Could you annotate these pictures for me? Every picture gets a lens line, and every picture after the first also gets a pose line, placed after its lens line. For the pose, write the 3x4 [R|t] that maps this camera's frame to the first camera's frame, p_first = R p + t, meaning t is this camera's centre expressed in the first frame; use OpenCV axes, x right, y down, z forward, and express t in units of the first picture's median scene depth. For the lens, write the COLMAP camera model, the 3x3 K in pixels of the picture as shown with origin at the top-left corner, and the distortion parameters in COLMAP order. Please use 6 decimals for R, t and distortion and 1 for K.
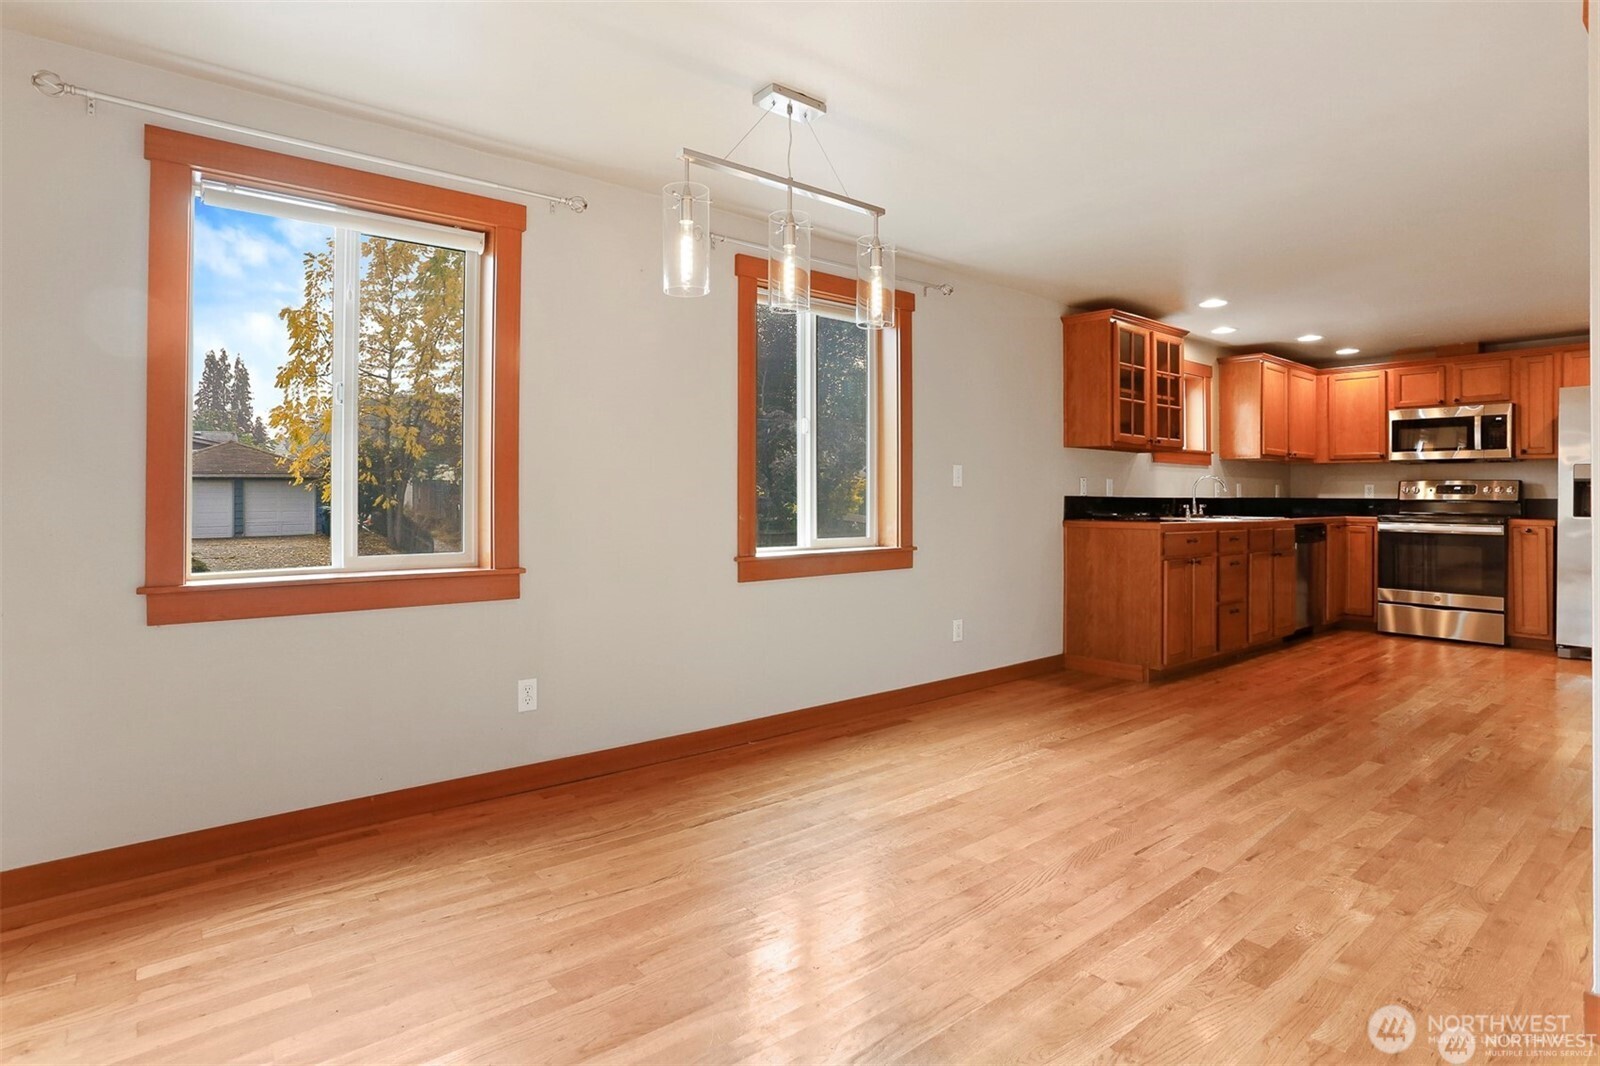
lens RADIAL K [[815.3, 0, 787.7], [0, 815.3, 492.6], [0, 0, 1]] dist [-0.004783, 0.005812]
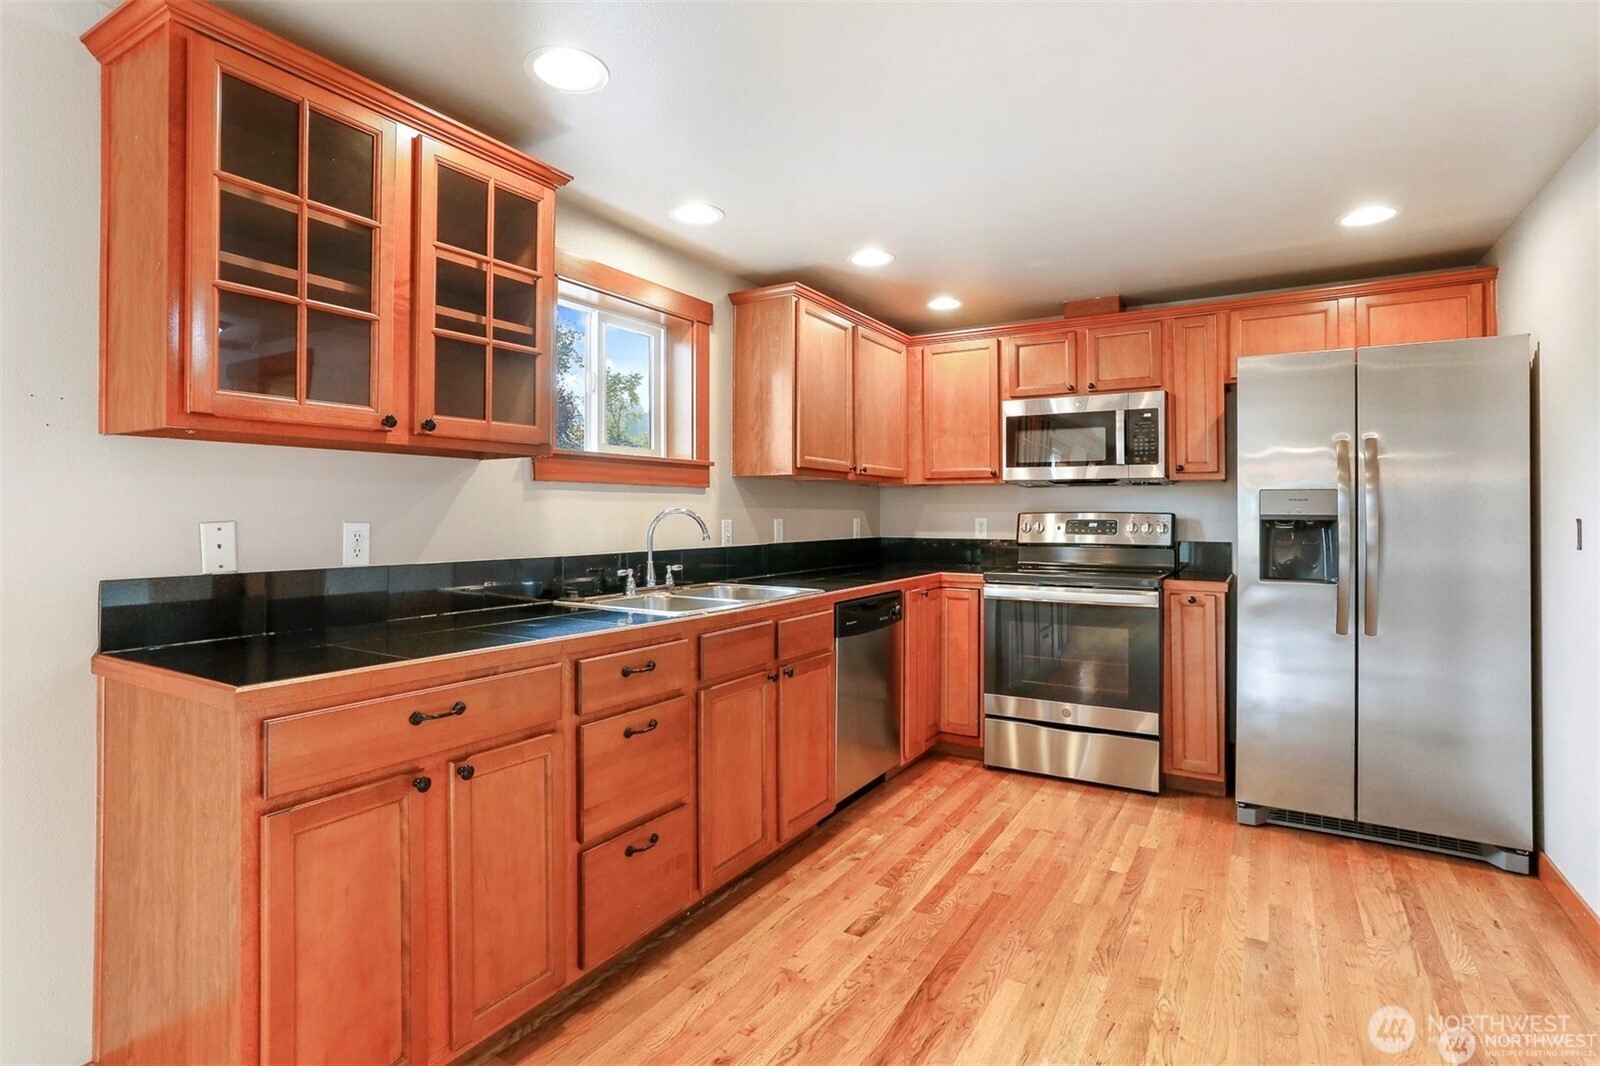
lens RADIAL K [[815.3, 0, 773.1], [0, 815.3, 499.5], [0, 0, 1]] dist [-0.004783, 0.005812]
pose [[0.951788, 0.001406, 0.306753, 0.405090], [0.002468, 0.999922, -0.012241, -0.019152], [-0.306747, 0.012408, 0.951710, 0.490510]]
